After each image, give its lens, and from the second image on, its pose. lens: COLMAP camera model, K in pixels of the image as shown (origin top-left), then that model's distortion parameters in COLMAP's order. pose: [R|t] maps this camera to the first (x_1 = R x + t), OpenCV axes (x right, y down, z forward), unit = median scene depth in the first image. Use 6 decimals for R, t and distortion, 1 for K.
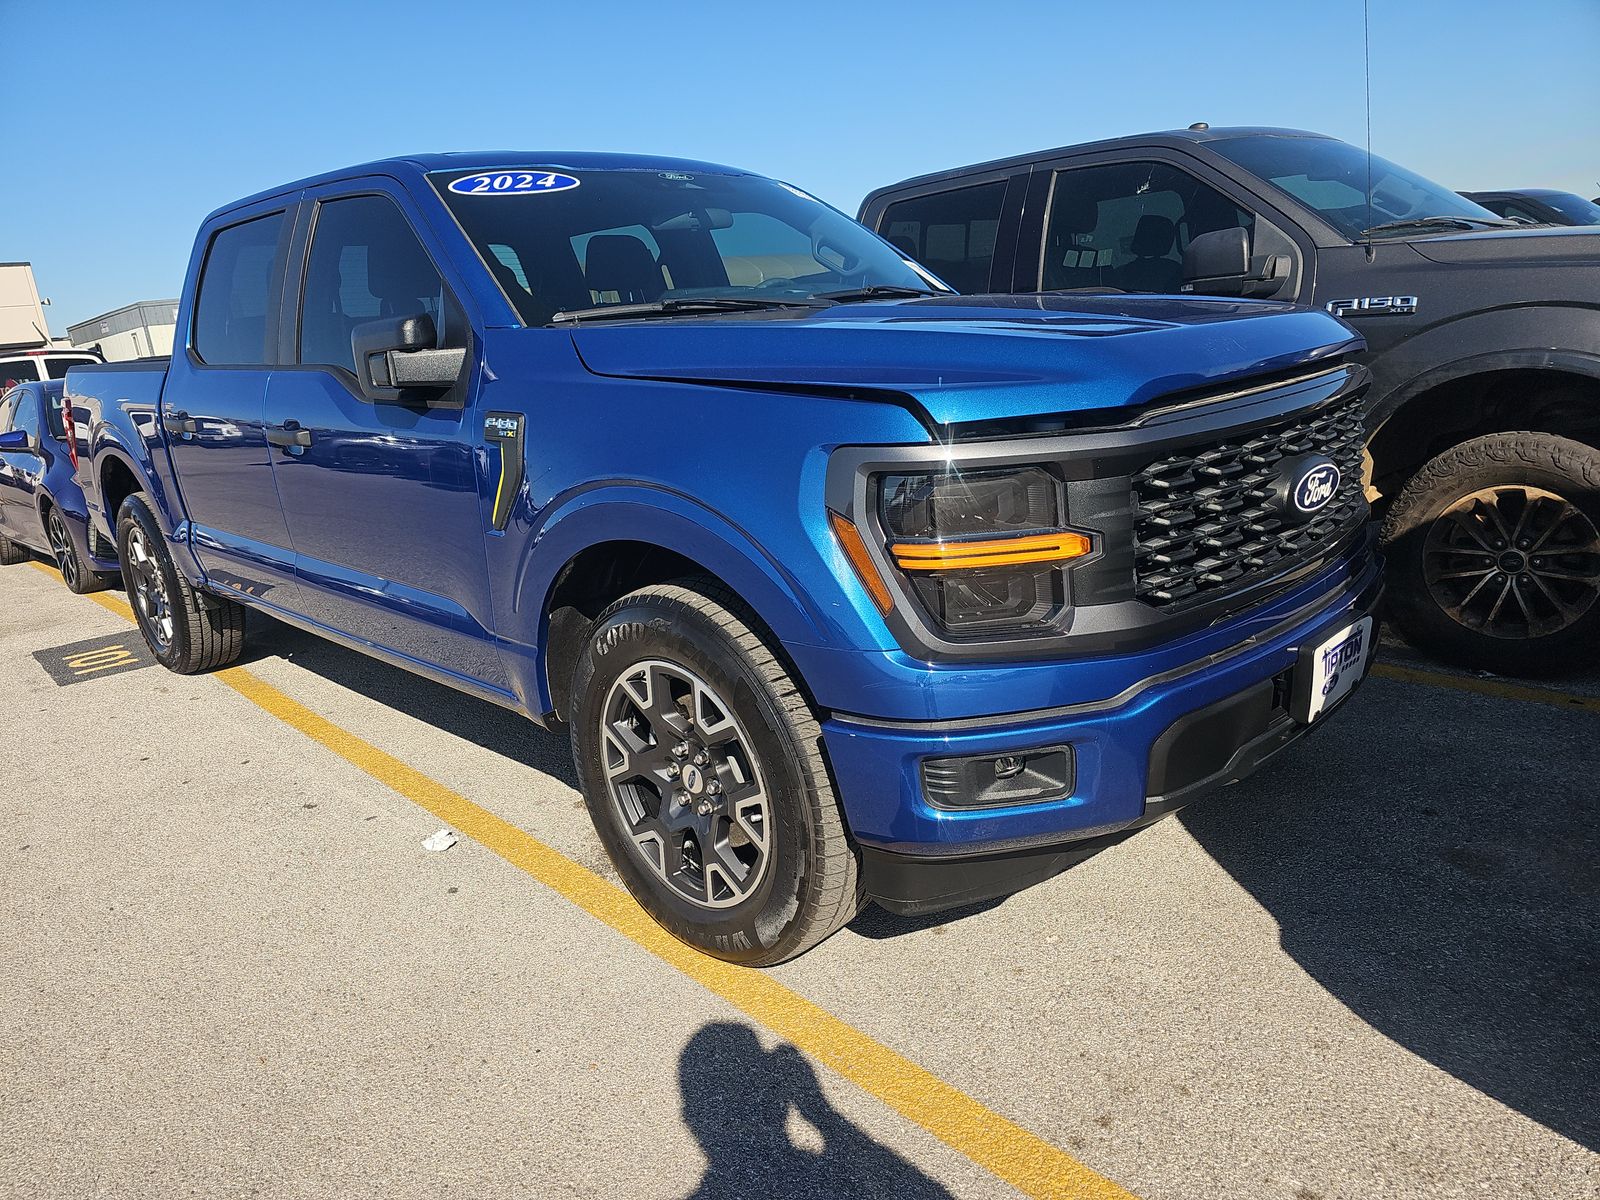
lens RADIAL K [[1048.4, 0, 800.8], [0, 1048.4, 606.2], [0, 0, 1]] dist [0.038567, -0.036116]
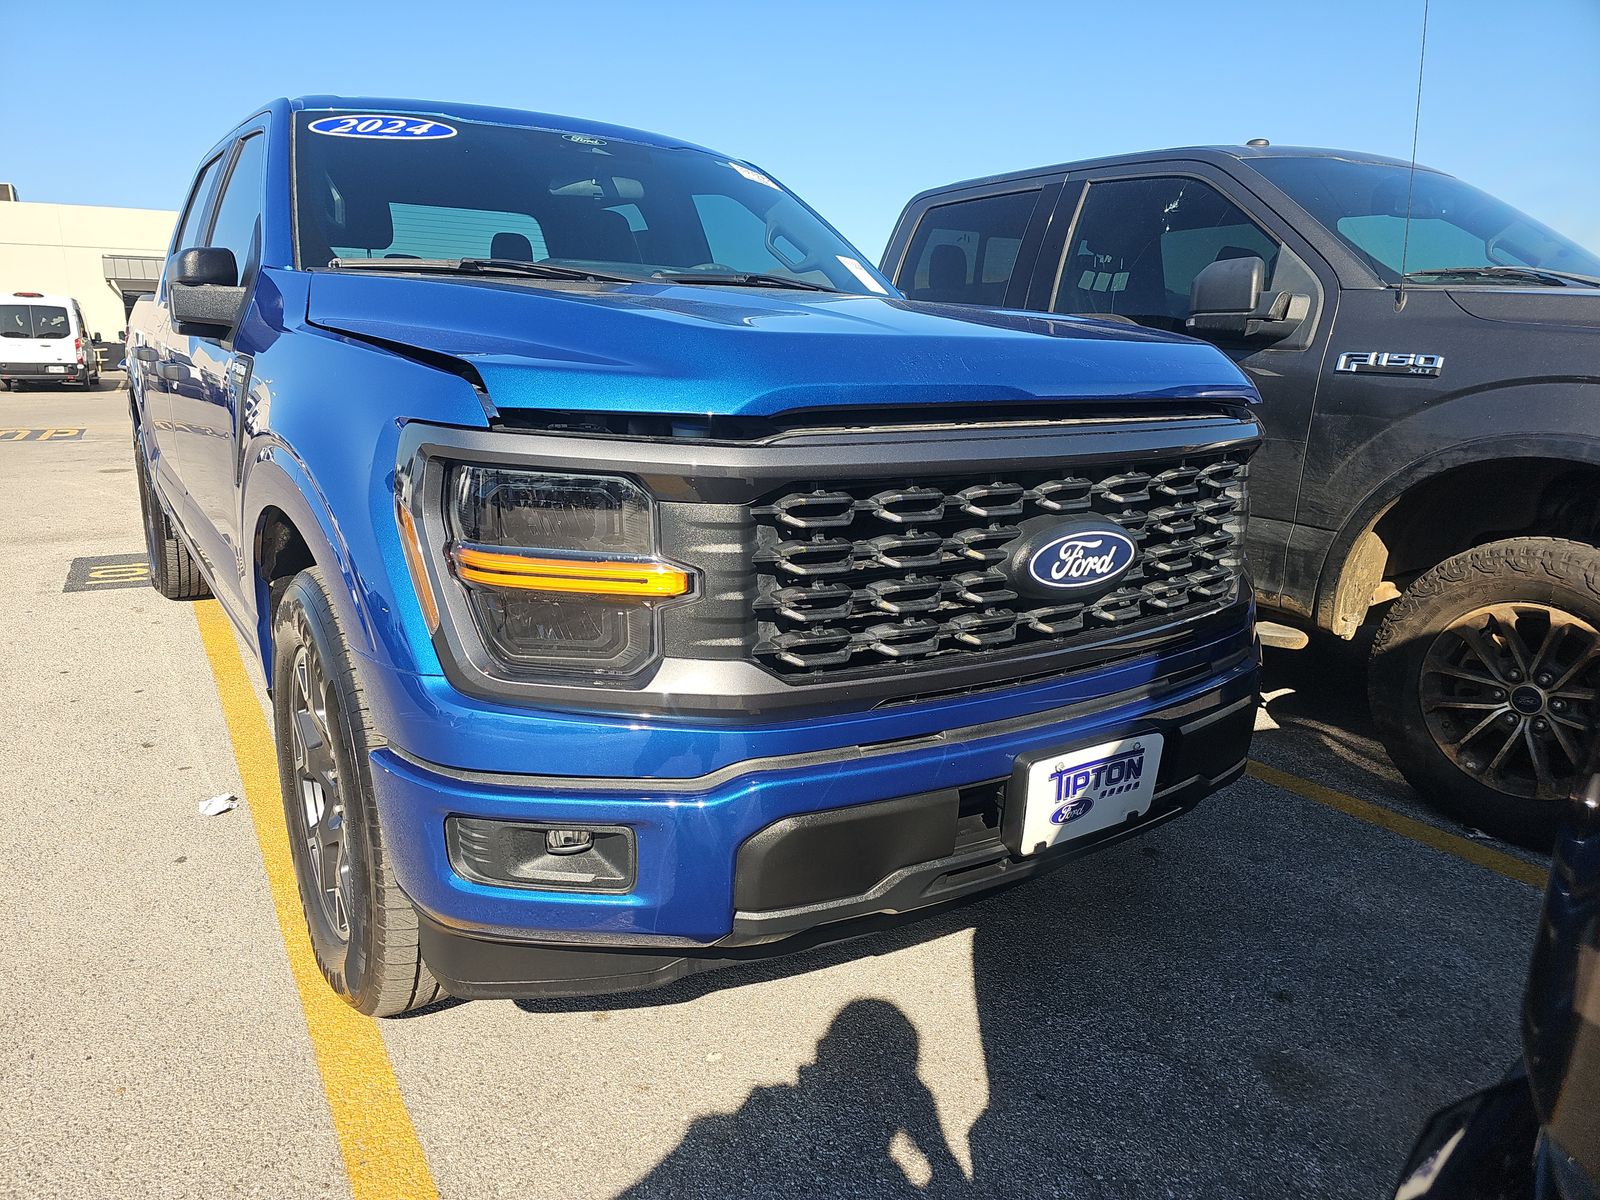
lens RADIAL K [[1048.4, 0, 802.8], [0, 1048.4, 592.1], [0, 0, 1]] dist [0.038567, -0.036116]
pose [[0.974318, 0.146312, -0.171163, 0.285746], [-0.150750, 0.988484, -0.013157, -0.031447], [0.167267, 0.038622, 0.985155, 0.133497]]
